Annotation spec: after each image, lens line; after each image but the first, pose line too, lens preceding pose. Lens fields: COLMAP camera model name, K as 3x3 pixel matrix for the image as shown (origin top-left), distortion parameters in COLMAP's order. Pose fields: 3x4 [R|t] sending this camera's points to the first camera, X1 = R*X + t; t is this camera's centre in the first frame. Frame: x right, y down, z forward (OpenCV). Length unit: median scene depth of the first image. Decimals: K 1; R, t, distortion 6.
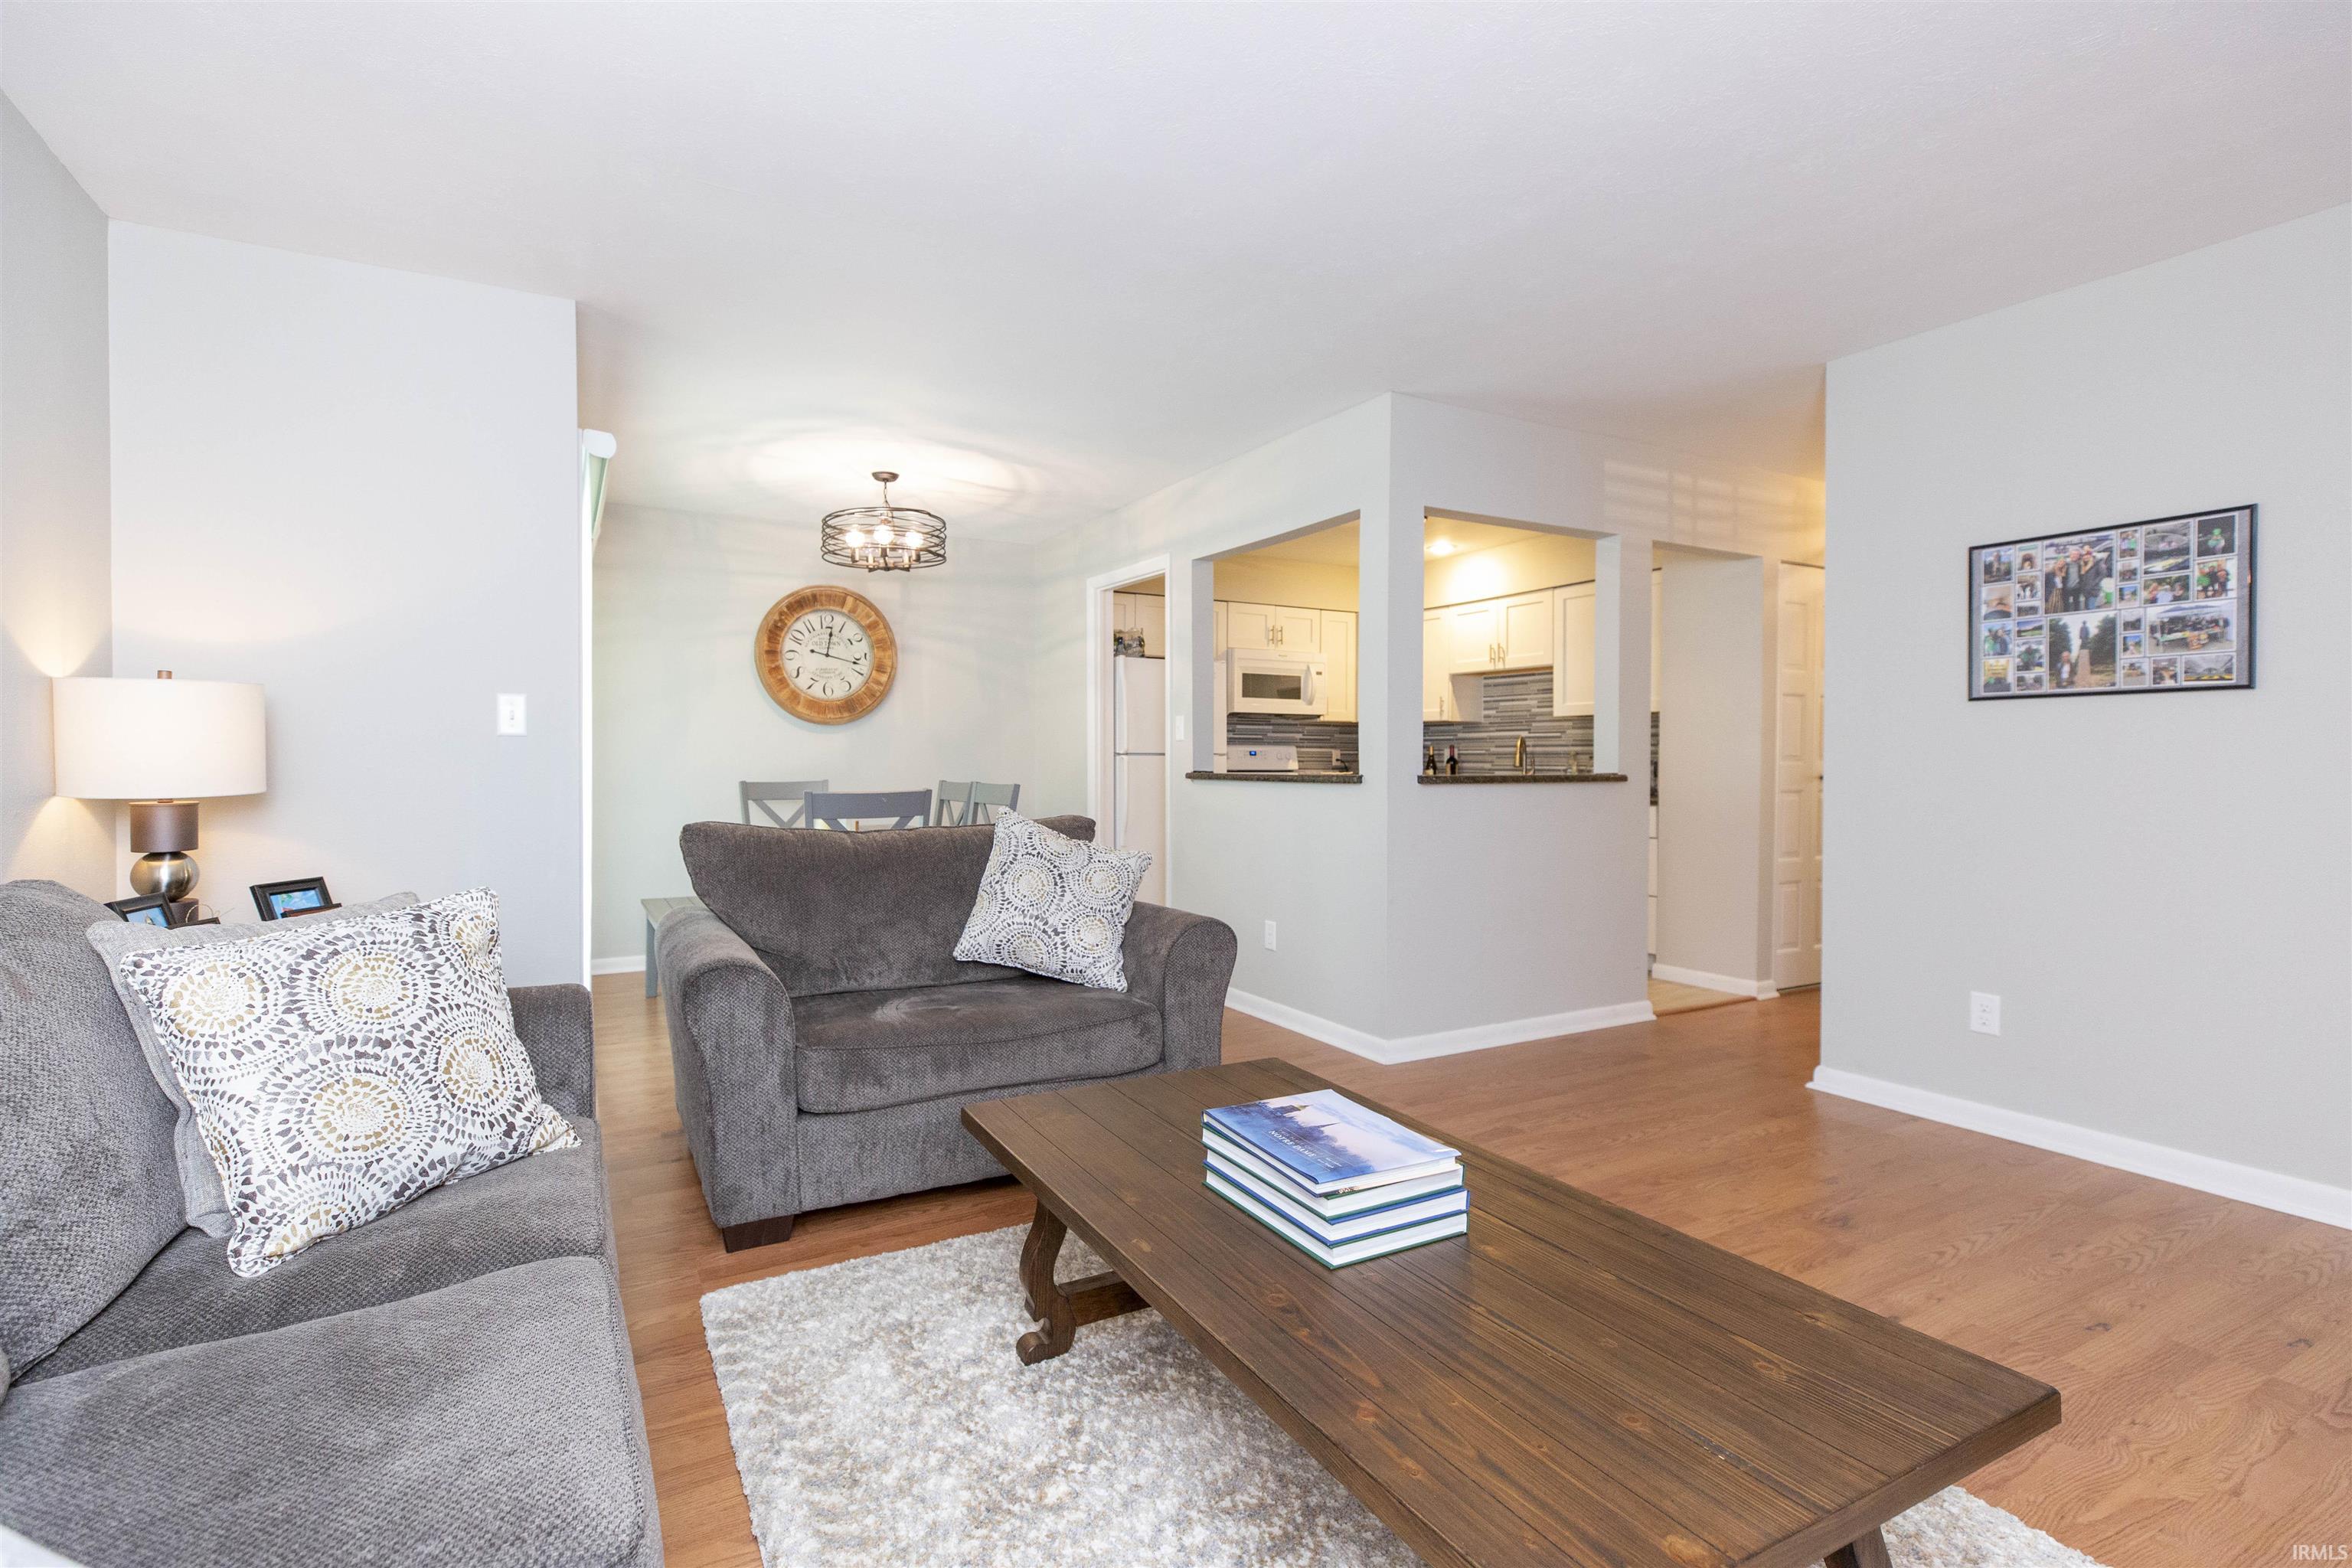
lens RADIAL K [[1082.3, 0, 1119.2], [0, 1082.3, 775.4], [0, 0, 1]] dist [-0.001188, 0.001030]
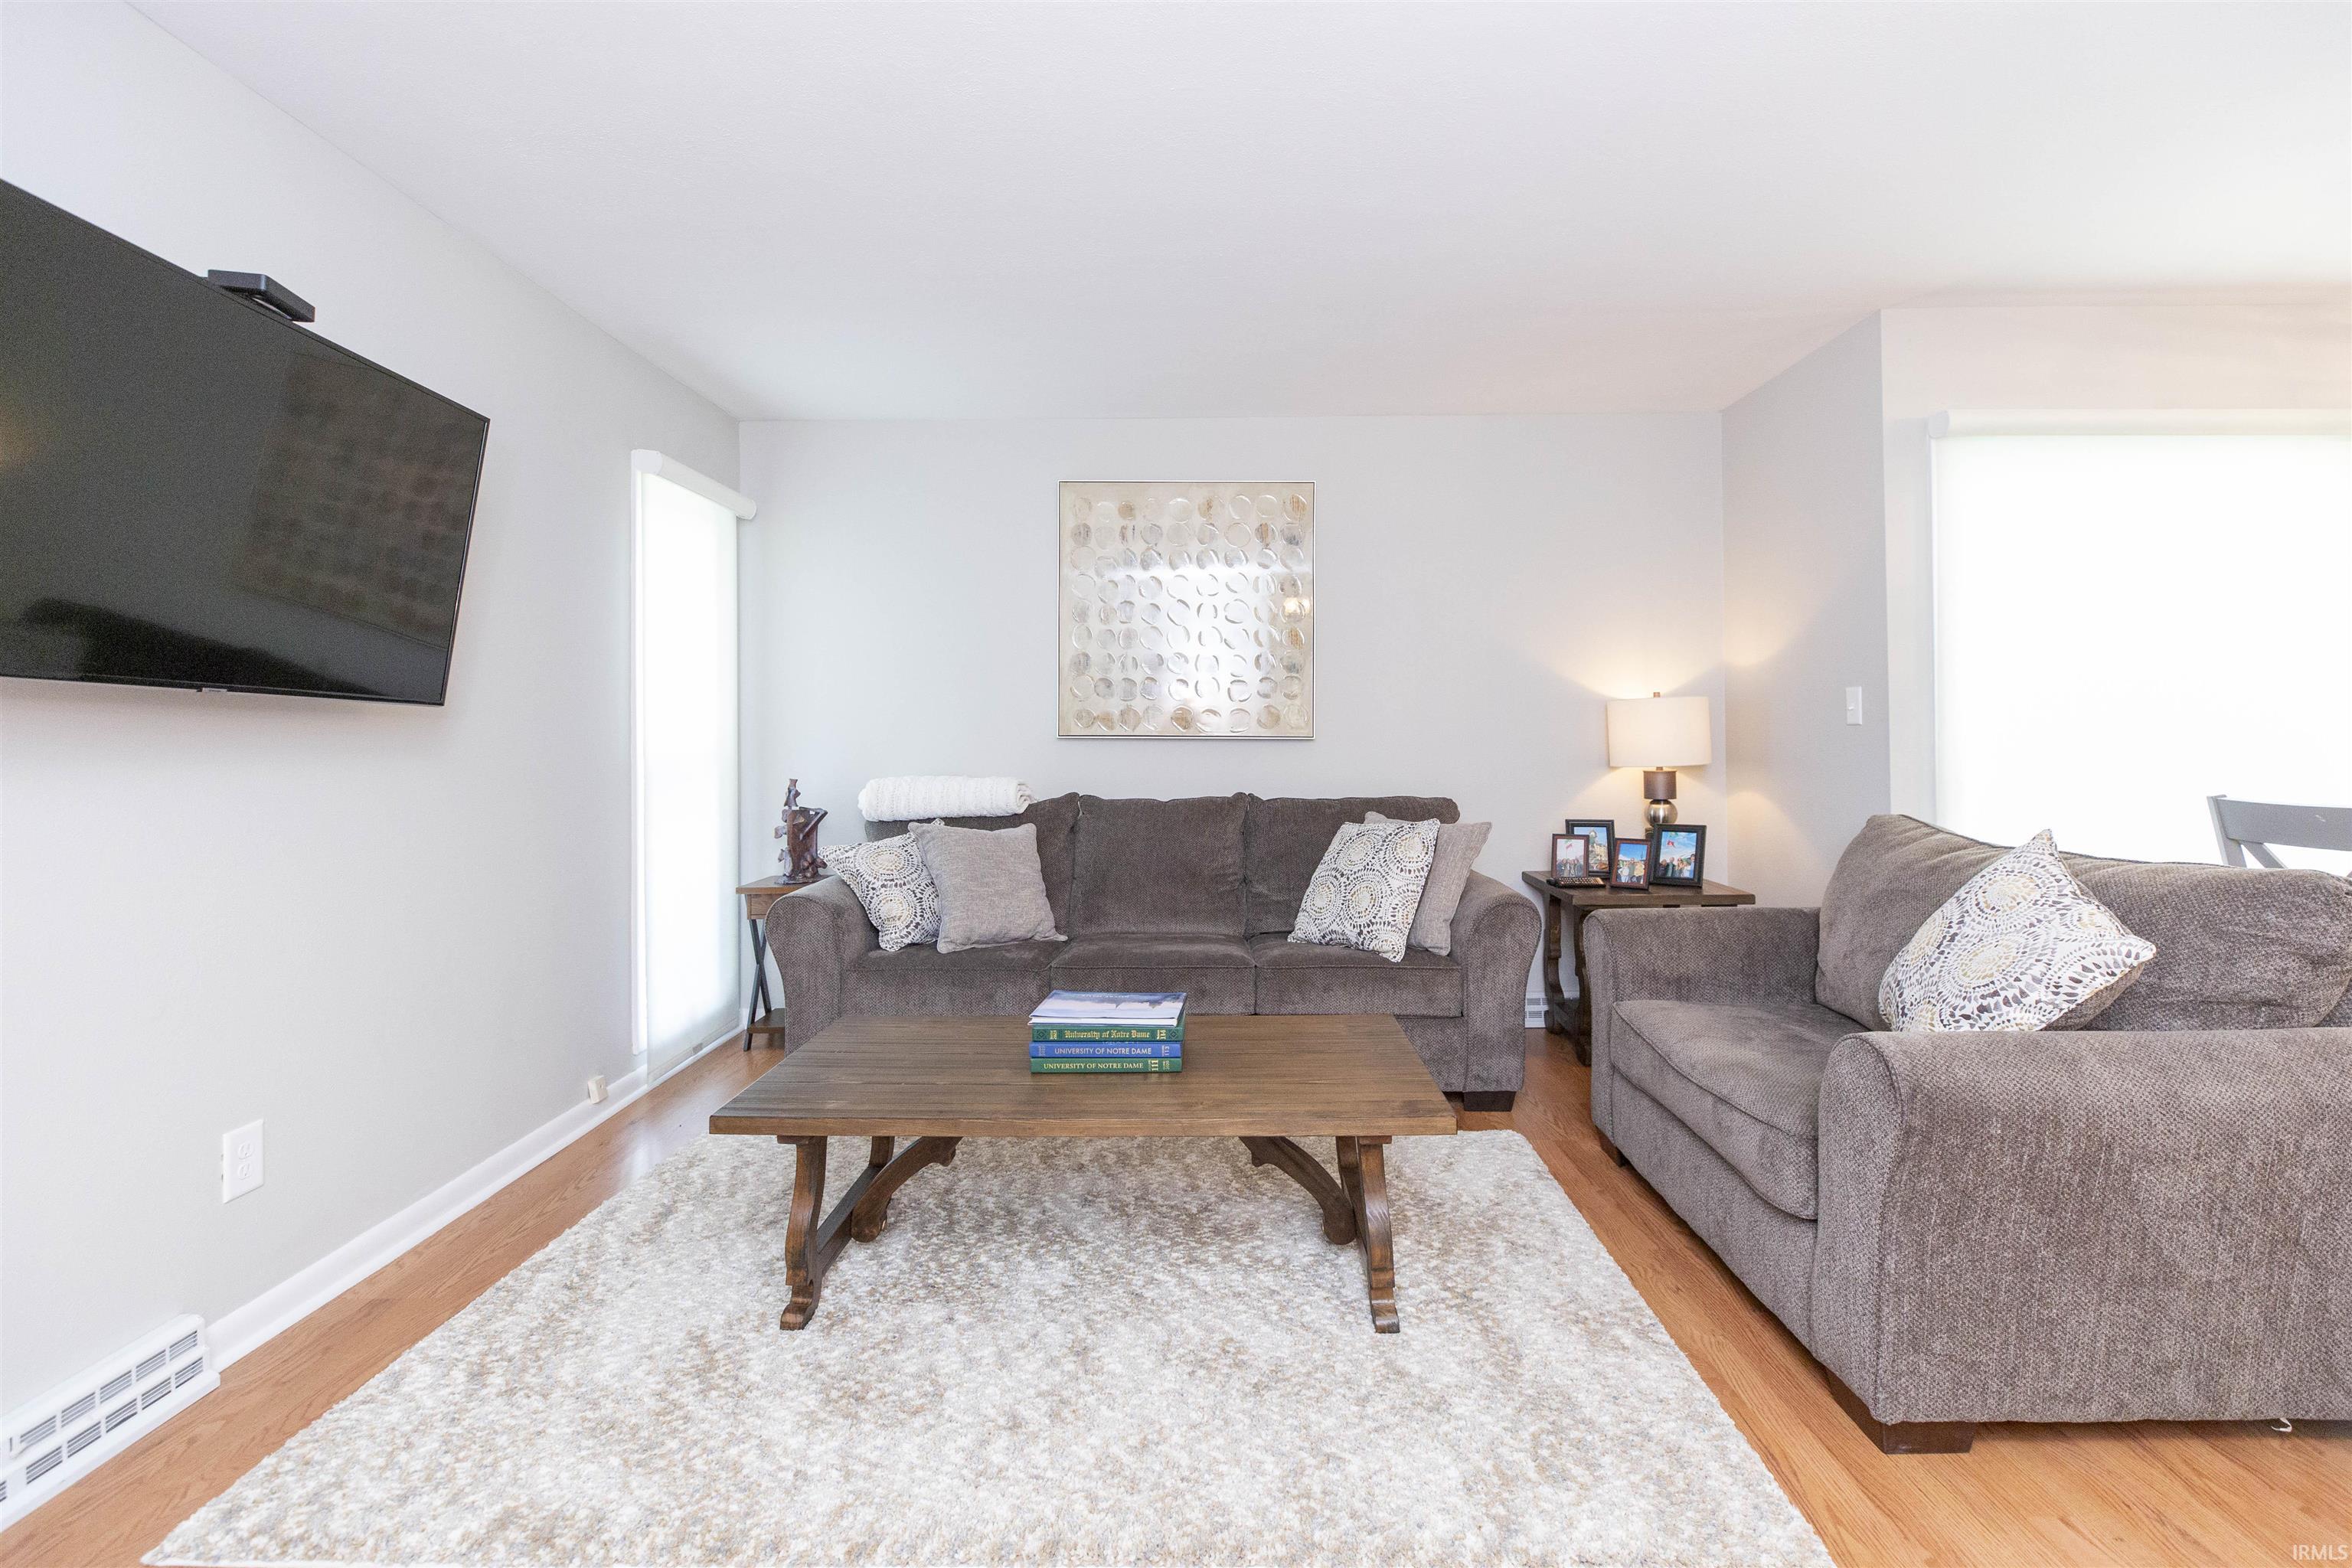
lens RADIAL K [[1082.3, 0, 1147.7], [0, 1082.3, 731.7], [0, 0, 1]] dist [-0.001188, 0.001030]
pose [[-0.476826, 0.002511, -0.878994, 0.475841], [-0.005261, 0.999970, 0.005711, -0.019327], [0.878982, 0.007348, -0.476799, 0.563241]]
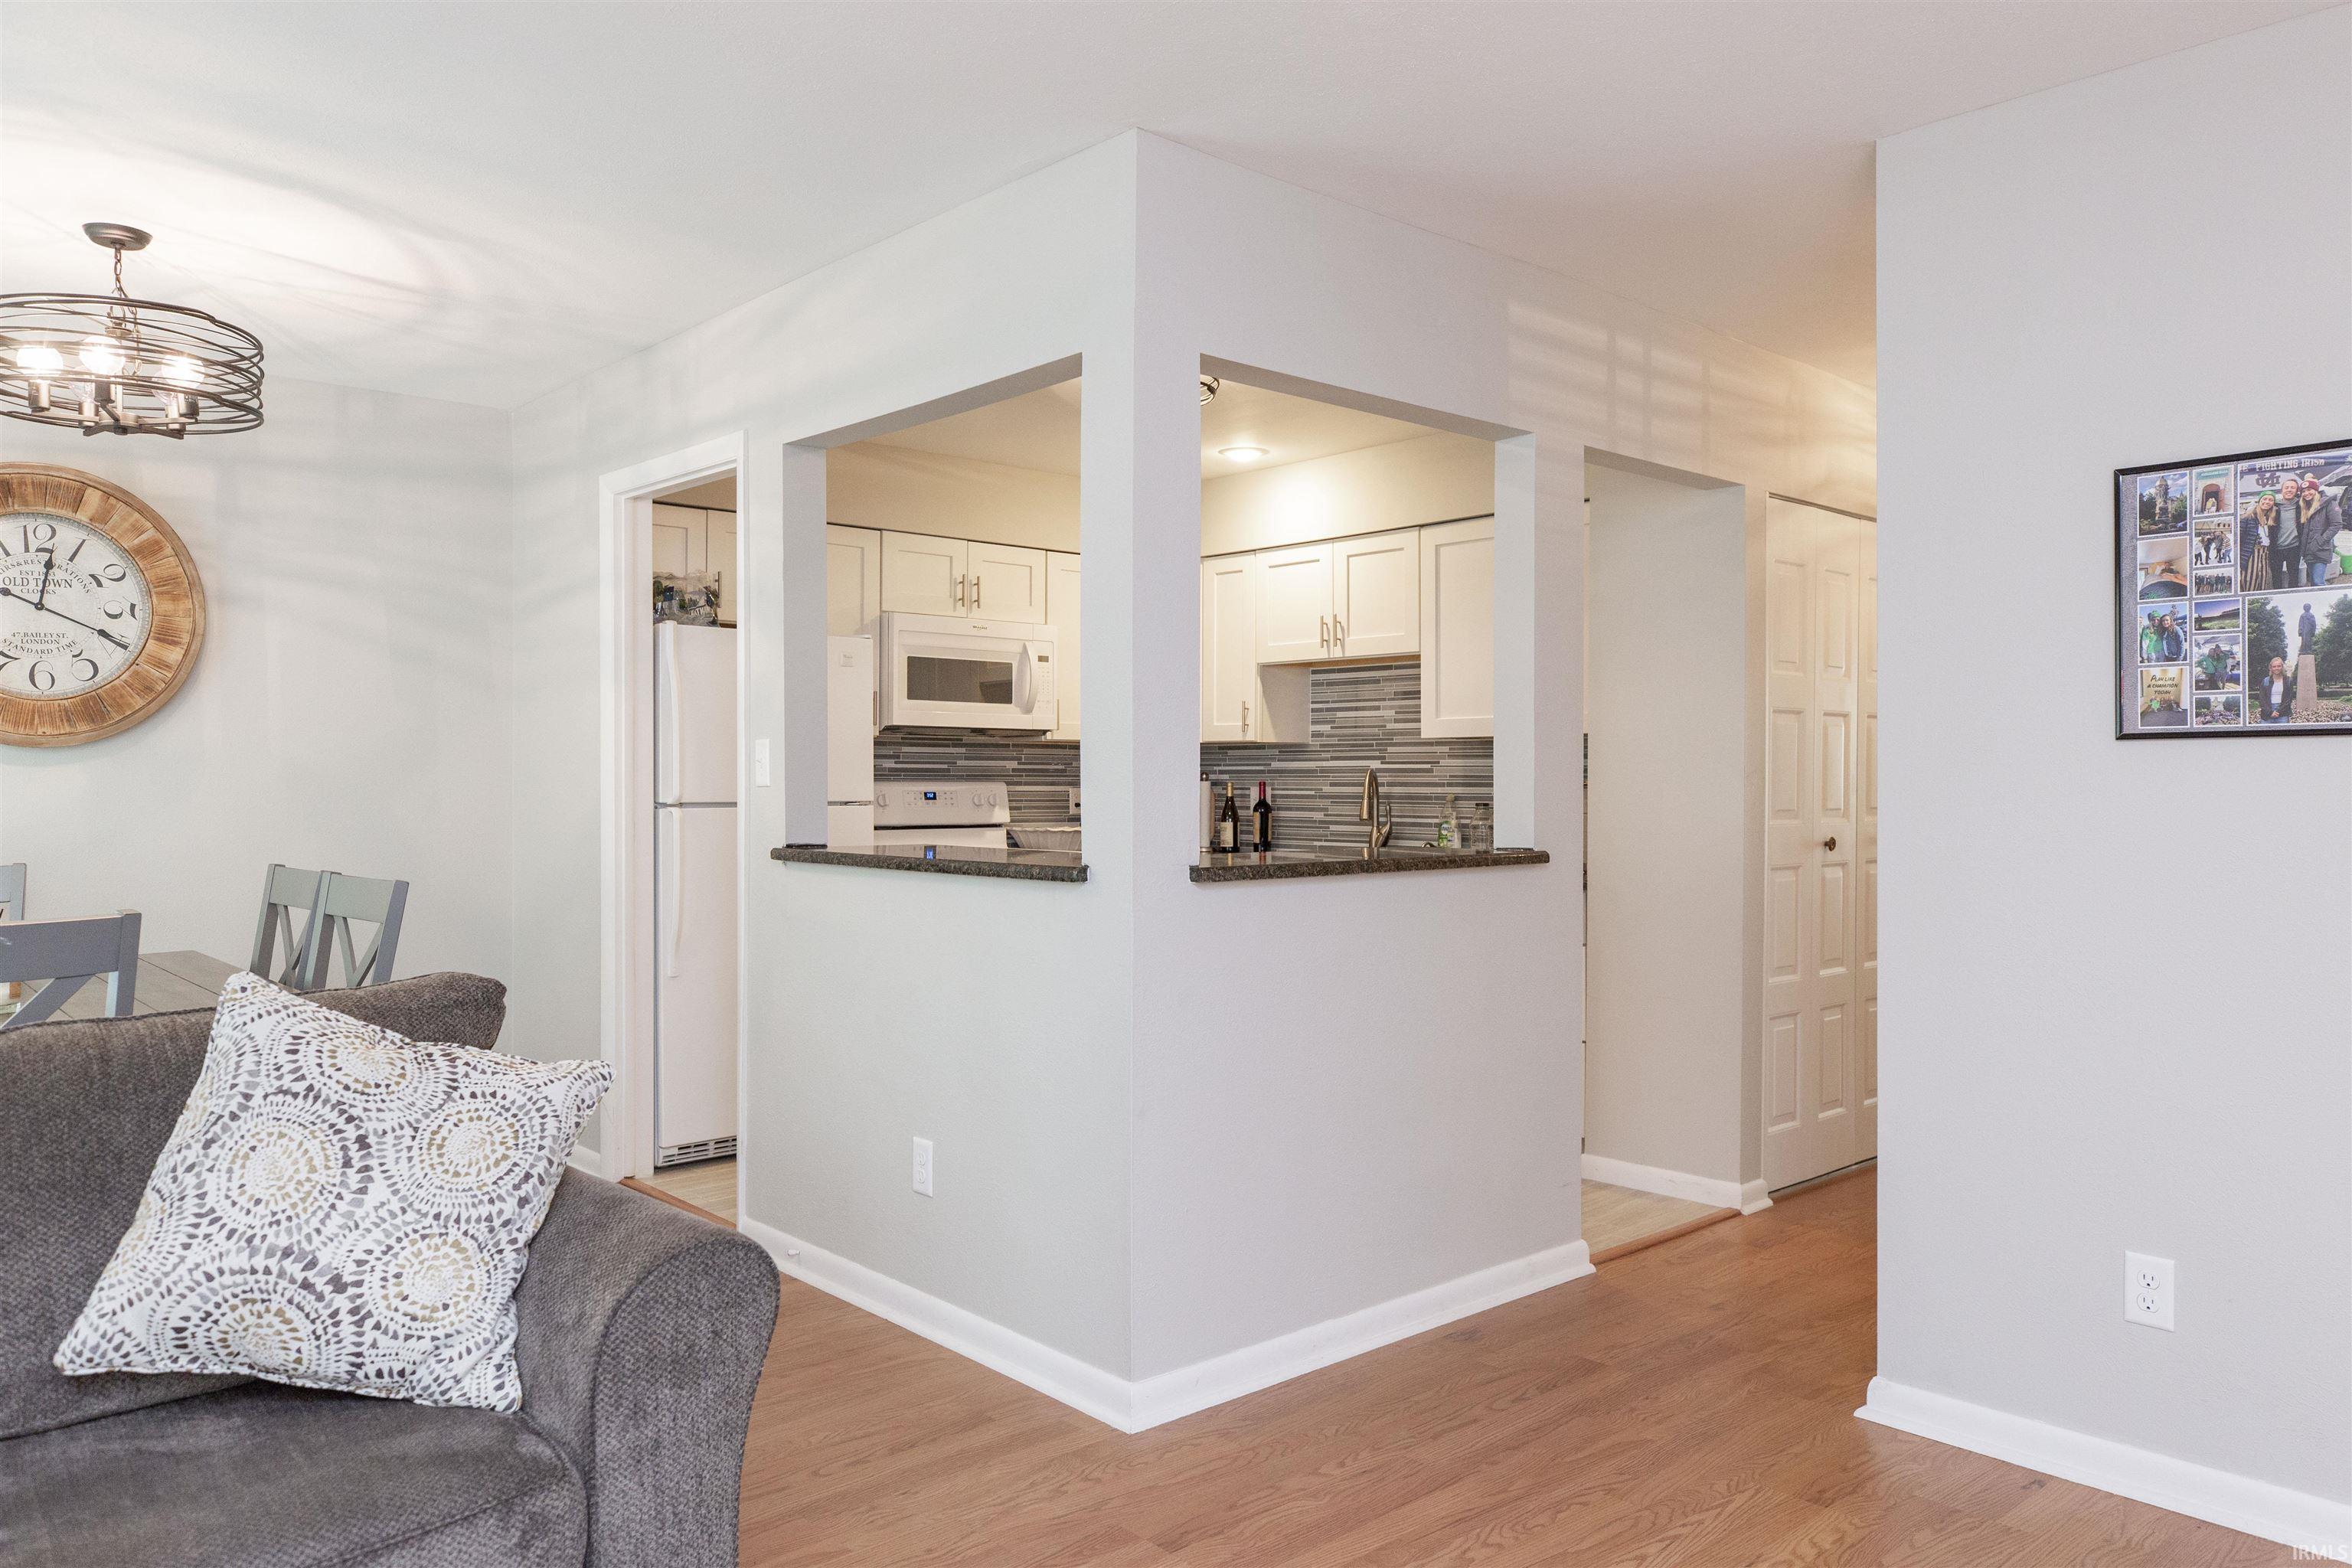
lens RADIAL K [[1639.7, 0, 1187.4], [0, 1639.7, 782.2], [0, 0, 1]] dist [0.009310, 0.000385]
pose [[0.969511, -0.000791, 0.245046, 0.064197], [0.003940, 0.999916, -0.012359, -0.024708], [-0.245016, 0.012948, 0.969433, 0.184179]]
